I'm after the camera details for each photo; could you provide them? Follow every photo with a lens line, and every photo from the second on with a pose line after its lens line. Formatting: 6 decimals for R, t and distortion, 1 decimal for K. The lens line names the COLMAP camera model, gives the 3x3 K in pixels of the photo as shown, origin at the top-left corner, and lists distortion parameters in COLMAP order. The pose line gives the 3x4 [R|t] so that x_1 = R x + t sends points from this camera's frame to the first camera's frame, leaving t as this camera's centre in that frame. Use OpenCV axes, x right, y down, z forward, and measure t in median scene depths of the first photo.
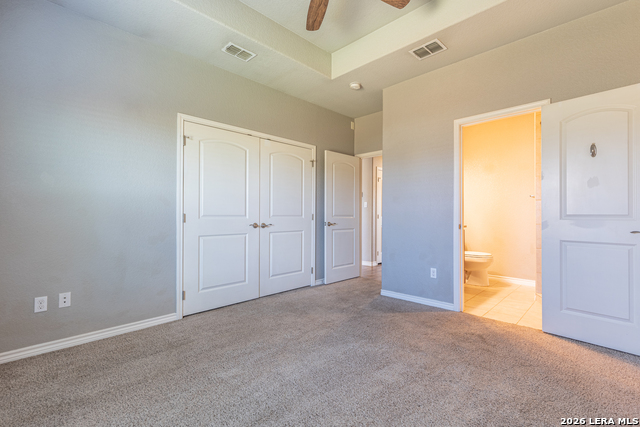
lens RADIAL K [[285.6, 0, 325.8], [0, 285.6, 217.6], [0, 0, 1]] dist [0.001299, 0.000578]
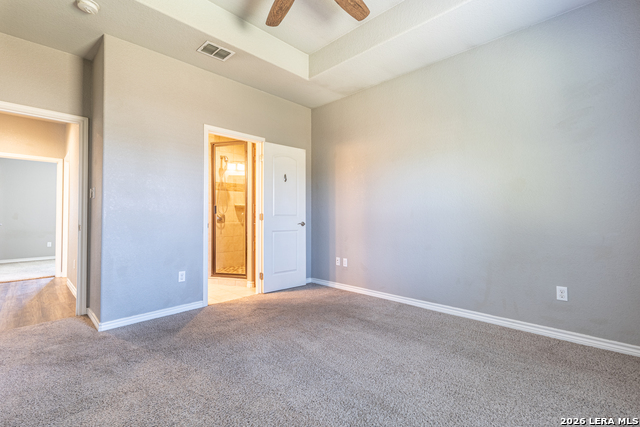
lens RADIAL K [[285.6, 0, 323.8], [0, 285.6, 215.1], [0, 0, 1]] dist [0.001299, 0.000578]
pose [[0.012949, 0.000822, 0.999916, -0.604992], [0.014109, 0.999900, -0.001005, 0.000393], [-0.999817, 0.014121, 0.012936, 0.568520]]
